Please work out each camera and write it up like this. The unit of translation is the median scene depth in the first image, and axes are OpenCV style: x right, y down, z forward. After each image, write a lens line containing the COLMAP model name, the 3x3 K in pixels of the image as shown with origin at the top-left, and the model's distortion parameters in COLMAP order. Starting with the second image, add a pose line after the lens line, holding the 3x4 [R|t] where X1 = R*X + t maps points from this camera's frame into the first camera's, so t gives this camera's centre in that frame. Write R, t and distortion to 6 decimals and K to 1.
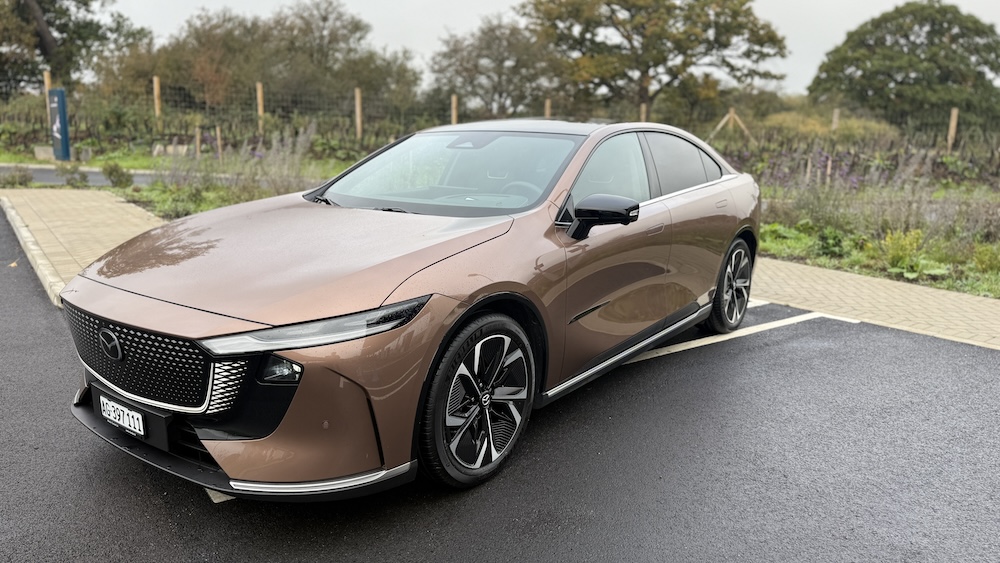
lens RADIAL K [[675.7, 0, 511.4], [0, 675.7, 283.4], [0, 0, 1]] dist [0.071271, -0.084327]
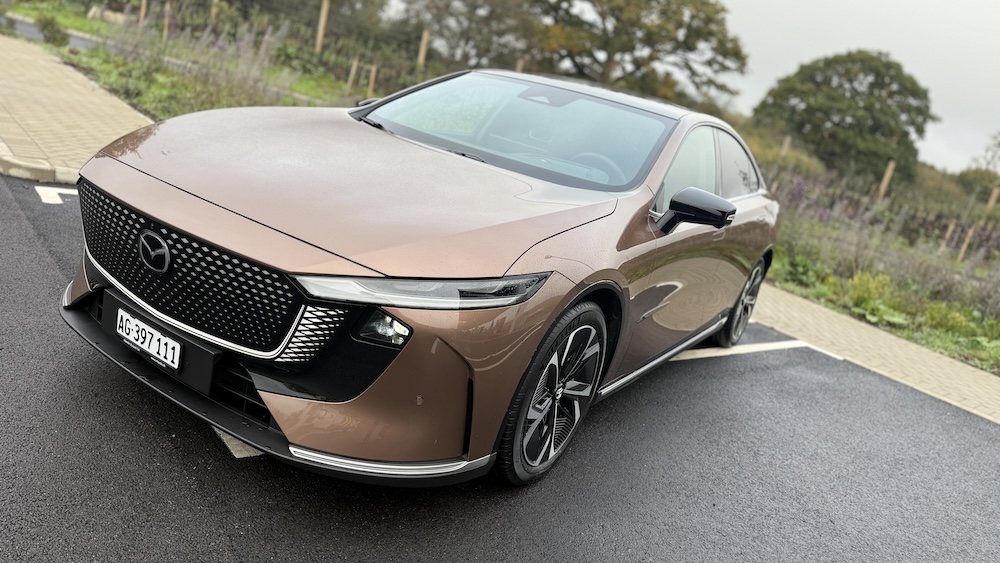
lens RADIAL K [[675.7, 0, 511.4], [0, 675.7, 283.4], [0, 0, 1]] dist [0.071271, -0.084327]
pose [[0.971210, 0.196751, 0.134315, -0.068924], [-0.204354, 0.977851, 0.045249, 0.000794], [-0.122437, -0.071395, 0.989905, 0.036997]]
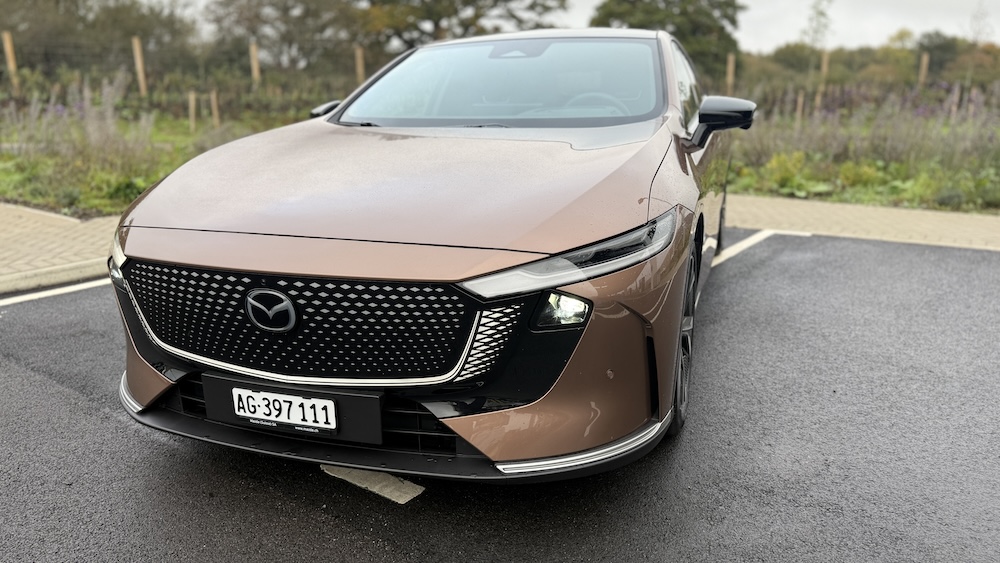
lens RADIAL K [[678.4, 0, 500.0], [0, 678.4, 281.5], [0, 0, 1]] dist [0.068645, -0.086964]
pose [[0.955655, -0.104674, 0.275259, -0.136347], [0.089698, 0.993748, 0.066478, 0.008476], [-0.280496, -0.038840, 0.959069, 0.065267]]
